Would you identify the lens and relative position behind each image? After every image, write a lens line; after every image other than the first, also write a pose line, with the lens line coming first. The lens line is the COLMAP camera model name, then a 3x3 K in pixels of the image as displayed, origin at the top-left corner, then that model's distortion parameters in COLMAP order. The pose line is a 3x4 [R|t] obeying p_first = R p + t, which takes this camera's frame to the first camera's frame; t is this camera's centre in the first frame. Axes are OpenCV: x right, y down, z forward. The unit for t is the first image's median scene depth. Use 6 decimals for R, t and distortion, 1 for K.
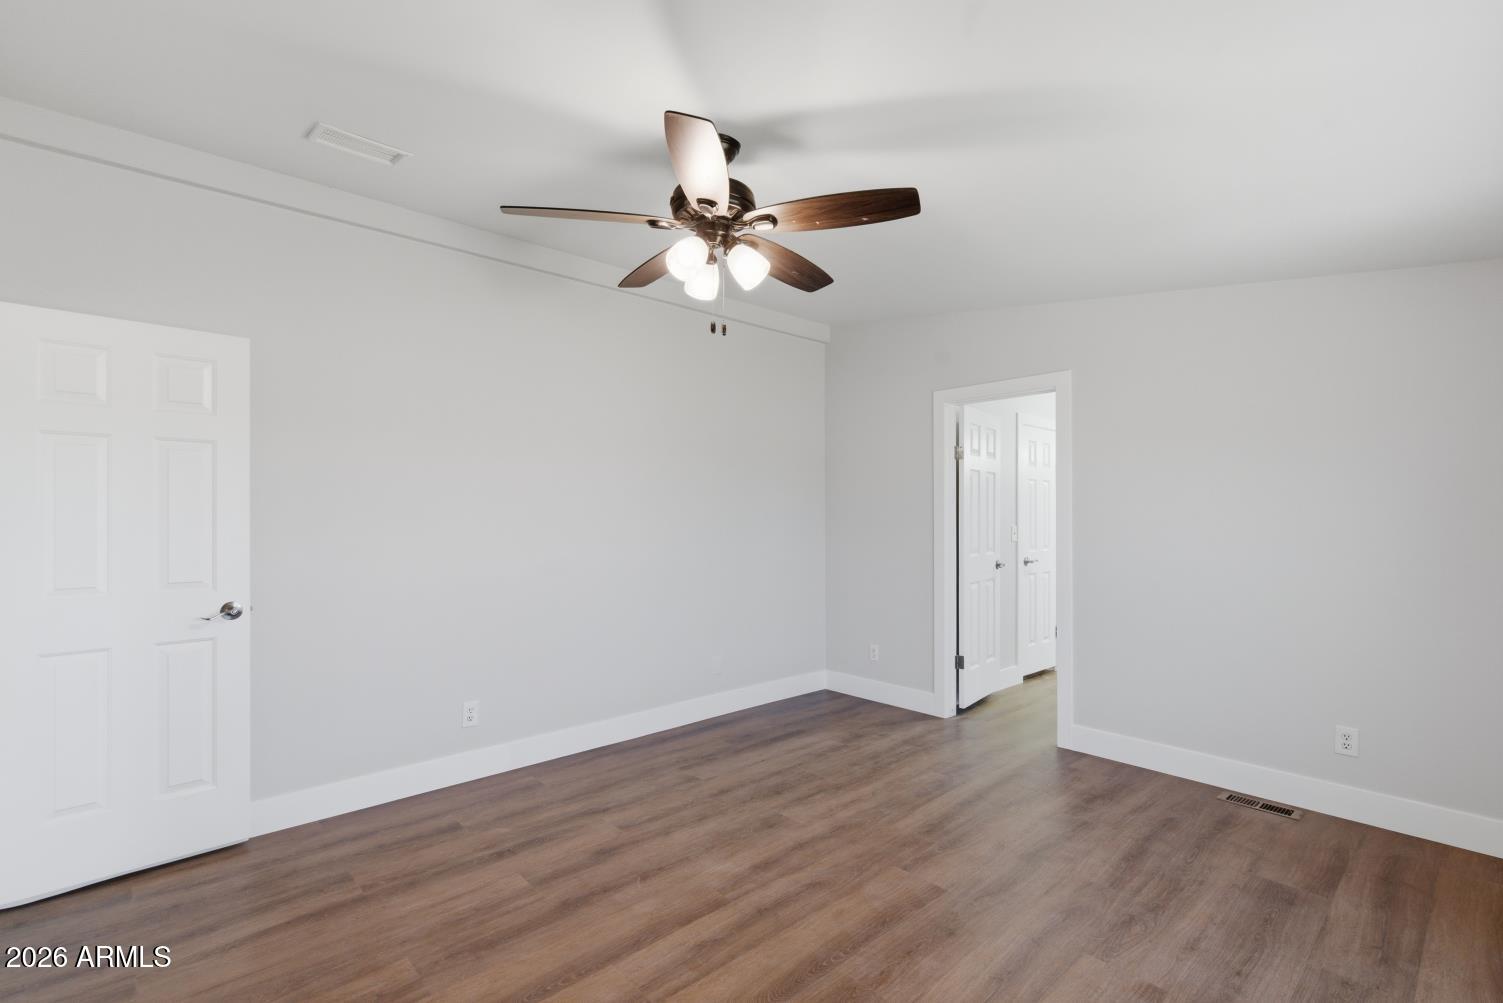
lens RADIAL K [[692.0, 0, 736.7], [0, 692.0, 509.8], [0, 0, 1]] dist [-0.001154, 0.000201]
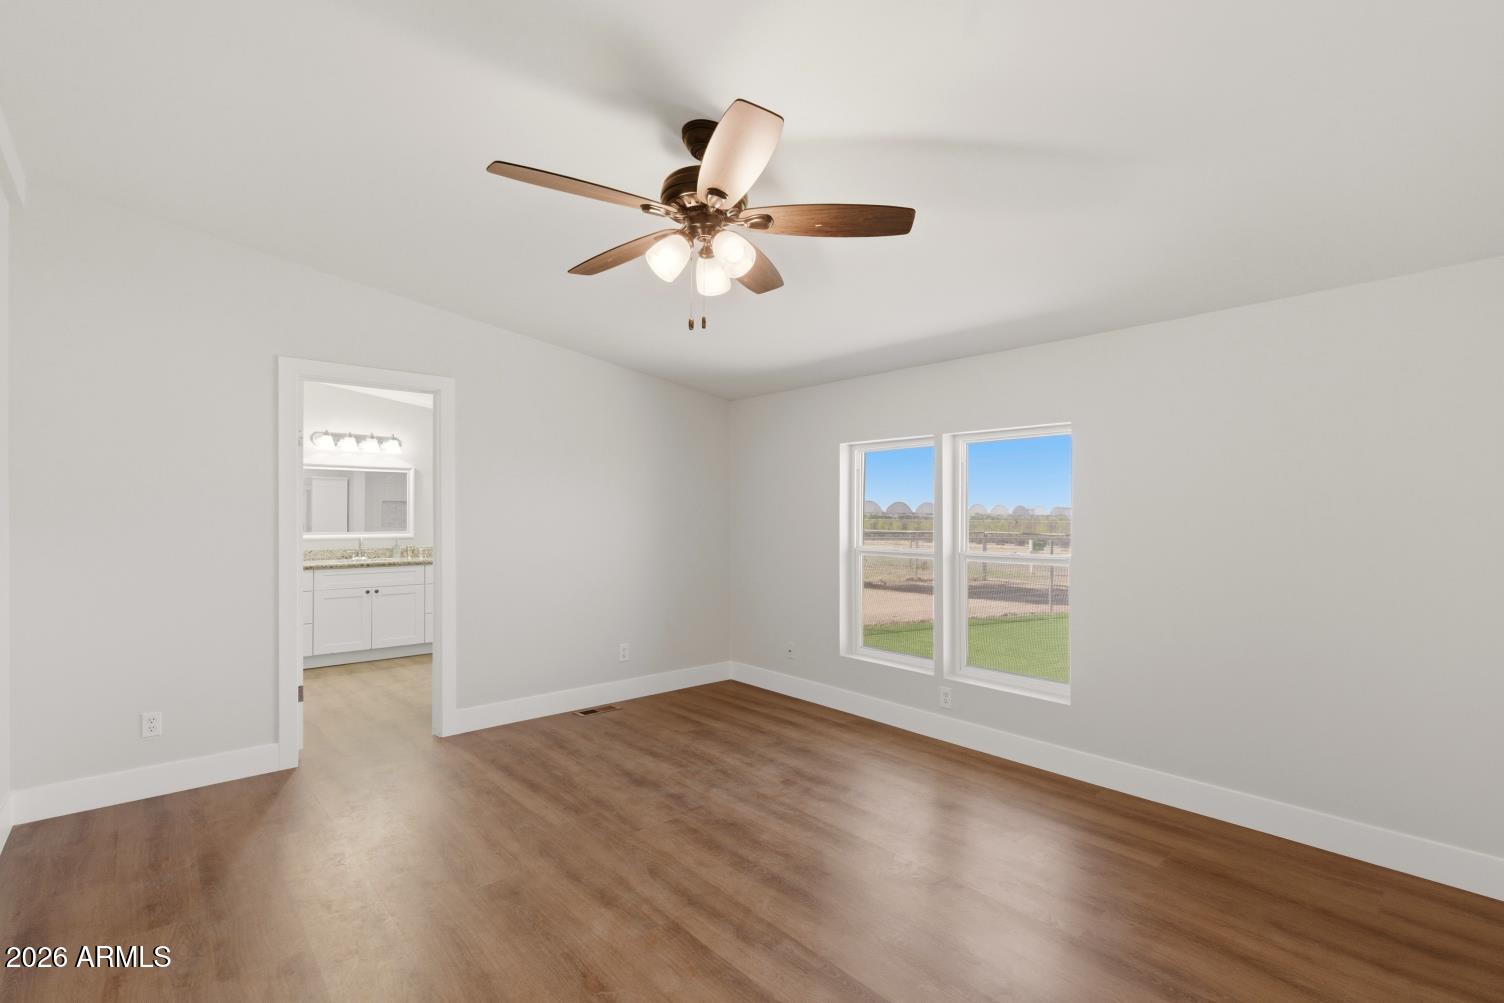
lens RADIAL K [[692.5, 0, 737.1], [0, 692.5, 509.8], [0, 0, 1]] dist [-0.001154, 0.000201]
pose [[0.012329, 0.003945, 0.999916, -0.920306], [-0.003710, 0.999986, -0.003899, -0.002585], [-0.999917, -0.003661, 0.012344, 0.849046]]
